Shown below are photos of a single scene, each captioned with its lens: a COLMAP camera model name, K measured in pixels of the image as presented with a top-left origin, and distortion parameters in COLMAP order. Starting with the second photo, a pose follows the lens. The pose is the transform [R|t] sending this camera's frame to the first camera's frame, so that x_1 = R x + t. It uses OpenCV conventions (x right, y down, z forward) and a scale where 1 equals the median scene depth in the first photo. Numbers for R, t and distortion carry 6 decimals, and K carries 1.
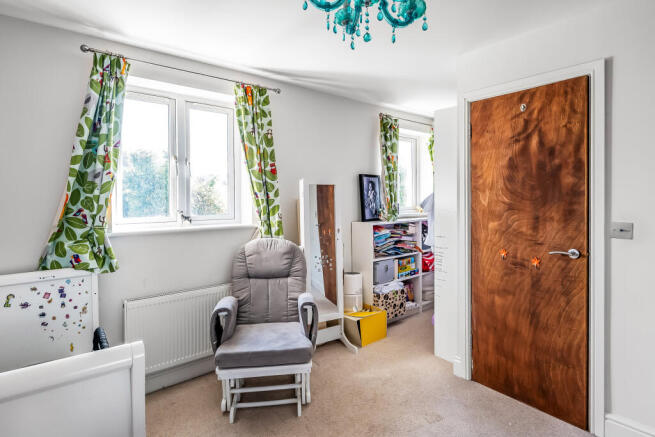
lens RADIAL K [[332.2, 0, 327.3], [0, 332.2, 202.1], [0, 0, 1]] dist [-0.001612, -0.000470]
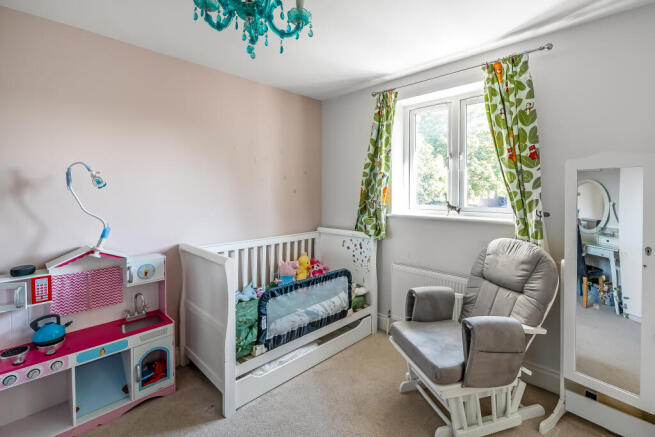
lens RADIAL K [[295.7, 0, 327.3], [0, 295.7, 191.1], [0, 0, 1]] dist [0.000519, 0.000080]
pose [[0.138693, 0.009718, -0.990288, 0.473240], [-0.008749, 0.999925, 0.008588, -0.011608], [0.990297, 0.007473, 0.138767, 0.444553]]
